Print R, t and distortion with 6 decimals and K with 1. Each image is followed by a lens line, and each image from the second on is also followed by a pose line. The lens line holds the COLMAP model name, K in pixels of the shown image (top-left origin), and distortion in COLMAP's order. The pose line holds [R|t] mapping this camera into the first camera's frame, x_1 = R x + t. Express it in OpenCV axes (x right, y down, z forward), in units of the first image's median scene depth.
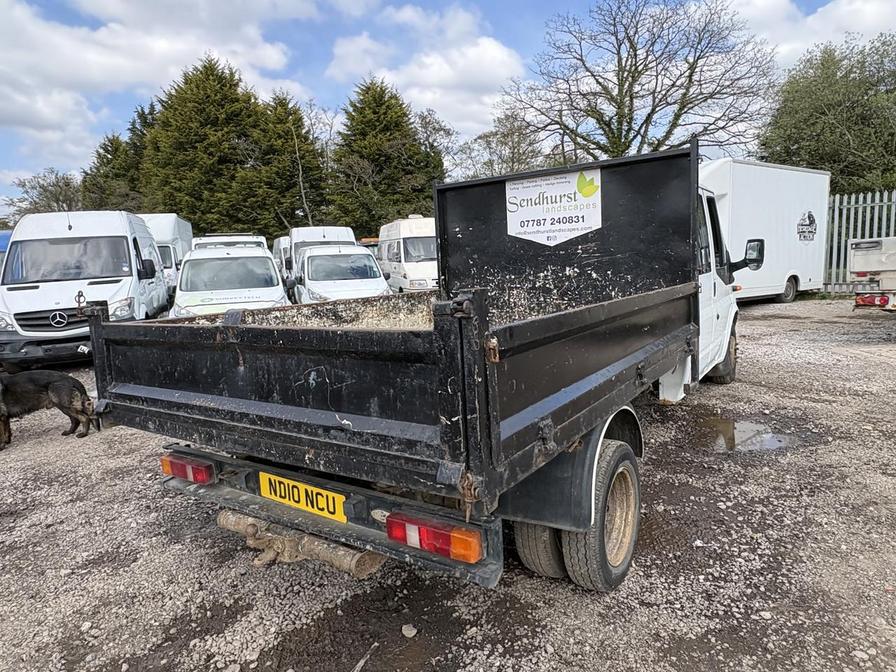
lens RADIAL K [[561.1, 0, 448.0], [0, 561.1, 333.3], [0, 0, 1]] dist [-0.008892, 0.016039]
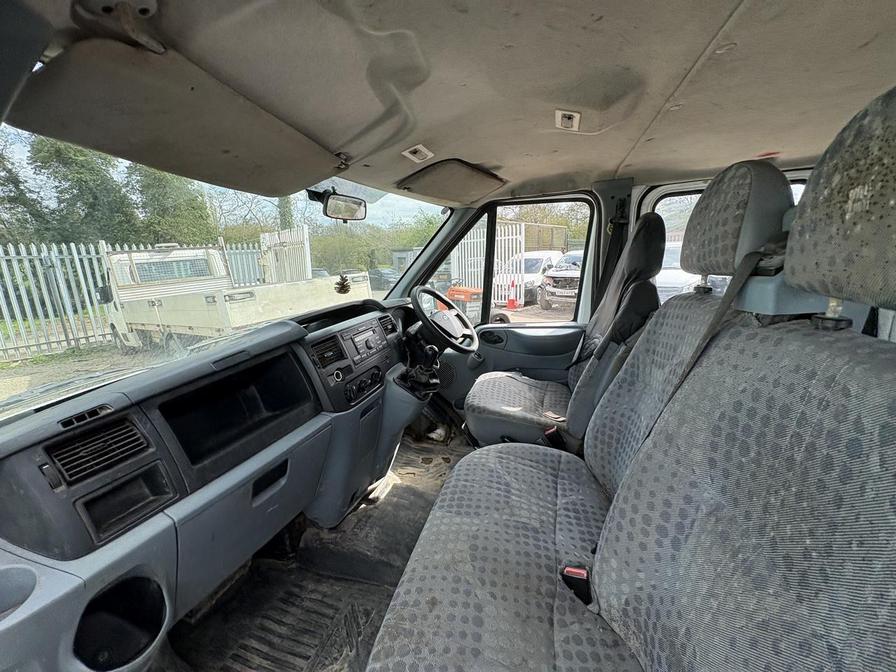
lens RADIAL K [[355.8, 0, 449.0], [0, 355.8, 332.3], [0, 0, 1]] dist [0.000016, -0.000130]
pose [[-0.298507, -0.123322, 0.946406, 0.096293], [0.198258, 0.961974, 0.187884, -0.135930], [-0.933588, 0.243717, -0.262706, 0.816191]]
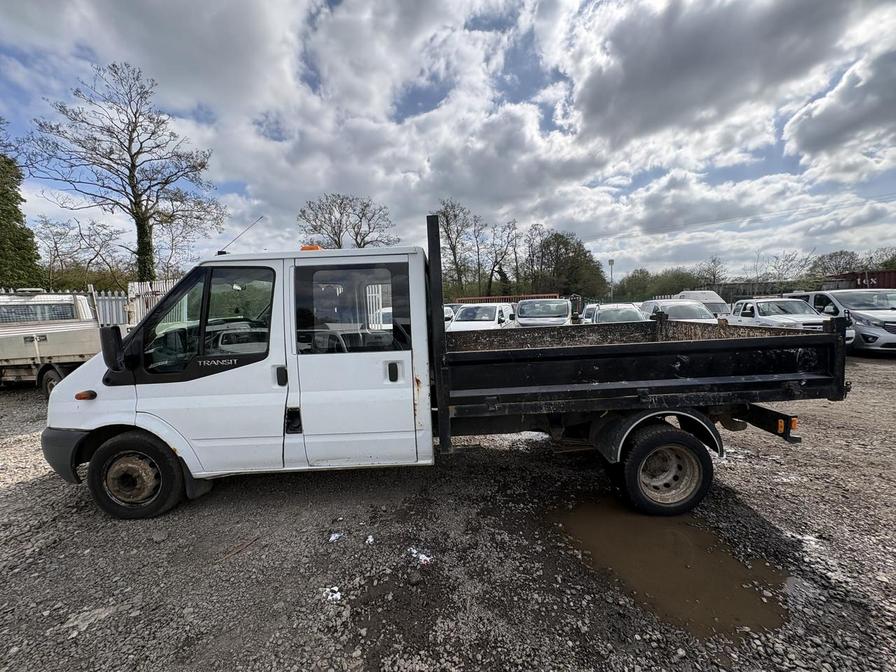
lens RADIAL K [[355.8, 0, 448.6], [0, 355.8, 333.1], [0, 0, 1]] dist [0.000016, -0.000130]
pose [[-0.575961, 0.017632, 0.817287, -0.290502], [0.171205, 0.980198, 0.099505, -0.104310], [-0.799348, 0.197234, -0.567574, 0.863813]]
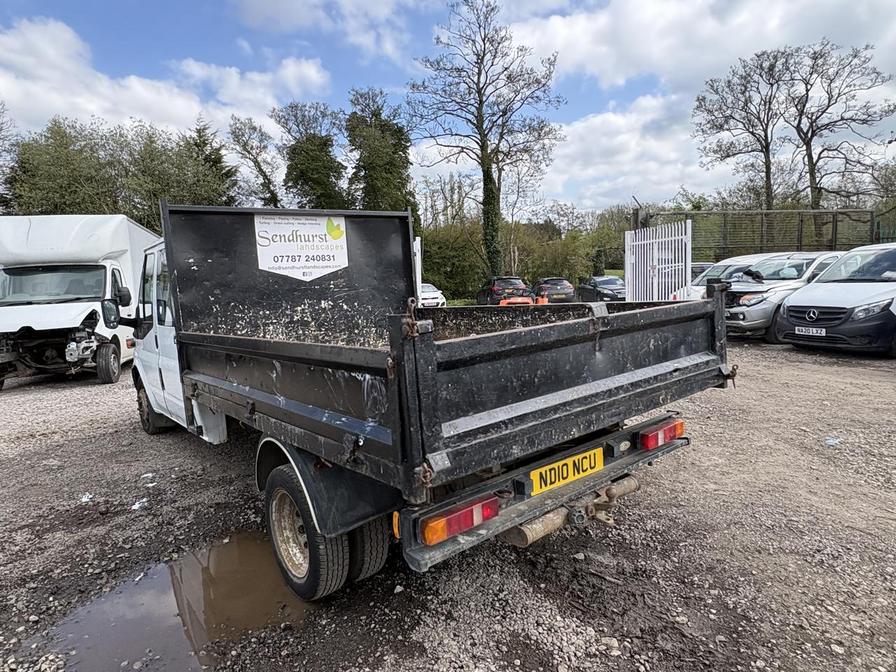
lens RADIAL K [[561.1, 0, 444.2], [0, 561.1, 334.6], [0, 0, 1]] dist [-0.008892, 0.016039]
pose [[0.298259, -0.053143, 0.953004, -0.454204], [0.166309, 0.986069, 0.002937, -0.009621], [-0.939884, 0.157617, 0.302942, 0.271264]]
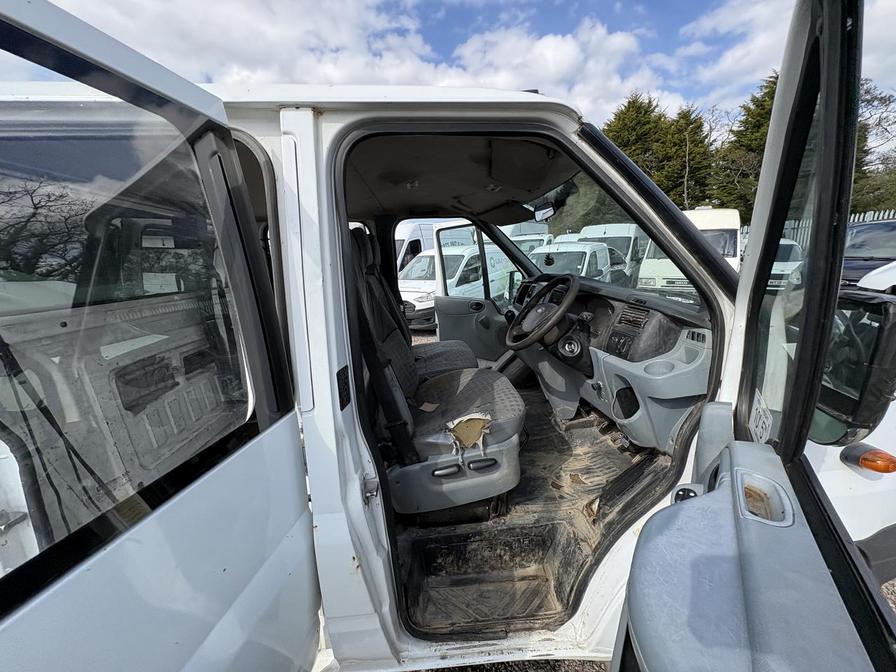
lens RADIAL K [[355.8, 0, 446.0], [0, 355.8, 336.5], [0, 0, 1]] dist [0.000016, -0.000130]
pose [[0.619596, 0.197055, -0.759783, 0.412373], [-0.101742, 0.979970, 0.171193, -0.119121], [0.778299, -0.028769, 0.627234, 0.601411]]
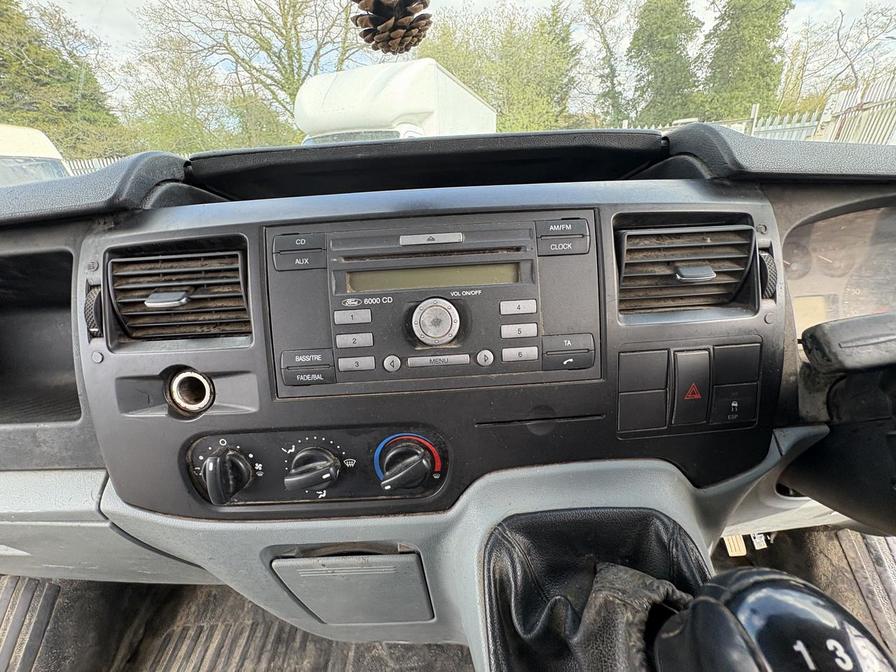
lens RADIAL K [[355.8, 0, 447.9], [0, 355.8, 340.4], [0, 0, 1]] dist [0.000016, -0.000130]
pose [[0.806950, -0.224562, 0.546263, 0.241633], [0.075174, 0.956427, 0.282126, -0.115452], [-0.585816, -0.186597, 0.788671, 0.783277]]
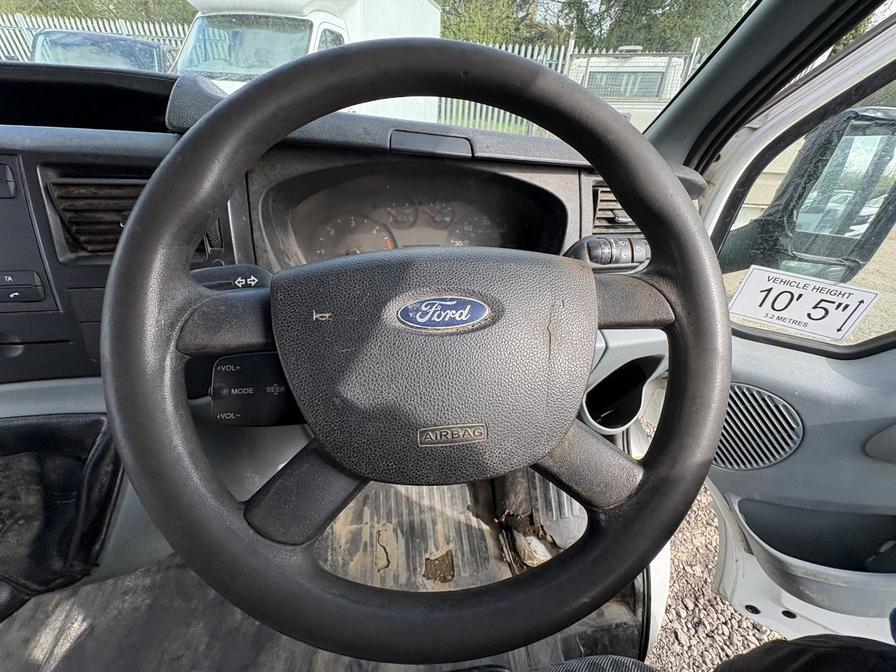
lens RADIAL K [[355.8, 0, 446.1], [0, 355.8, 340.3], [0, 0, 1]] dist [0.000016, -0.000130]
pose [[0.739242, -0.311607, 0.597011, 0.280410], [0.002816, 0.887933, 0.459964, -0.116617], [-0.673434, -0.338344, 0.657275, 0.741976]]
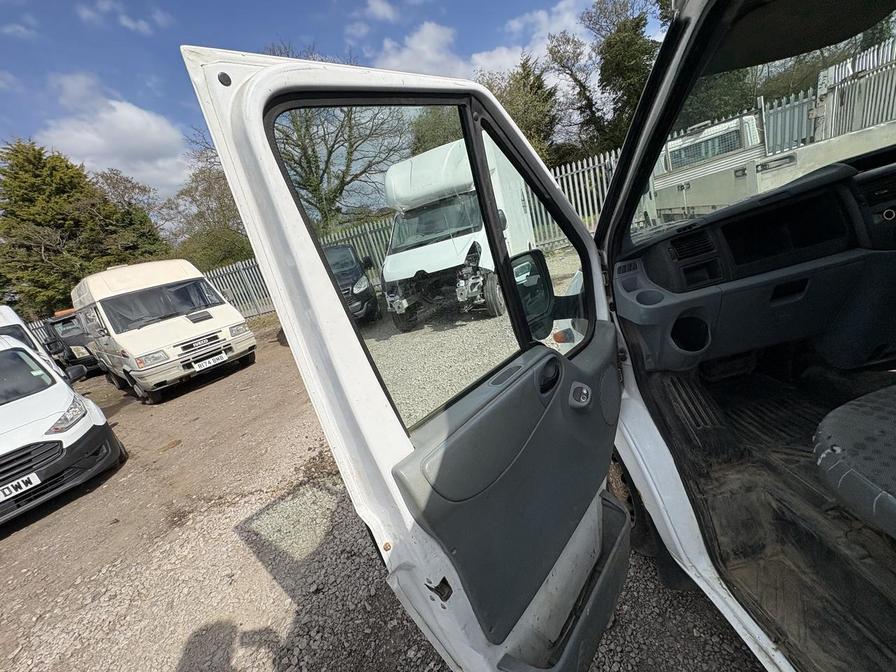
lens RADIAL K [[355.8, 0, 447.7], [0, 355.8, 338.0], [0, 0, 1]] dist [0.000016, -0.000130]
pose [[0.783175, -0.326620, 0.529109, 0.014132], [0.295378, 0.944213, 0.145653, -0.127675], [-0.547164, 0.042215, 0.835960, 0.804416]]
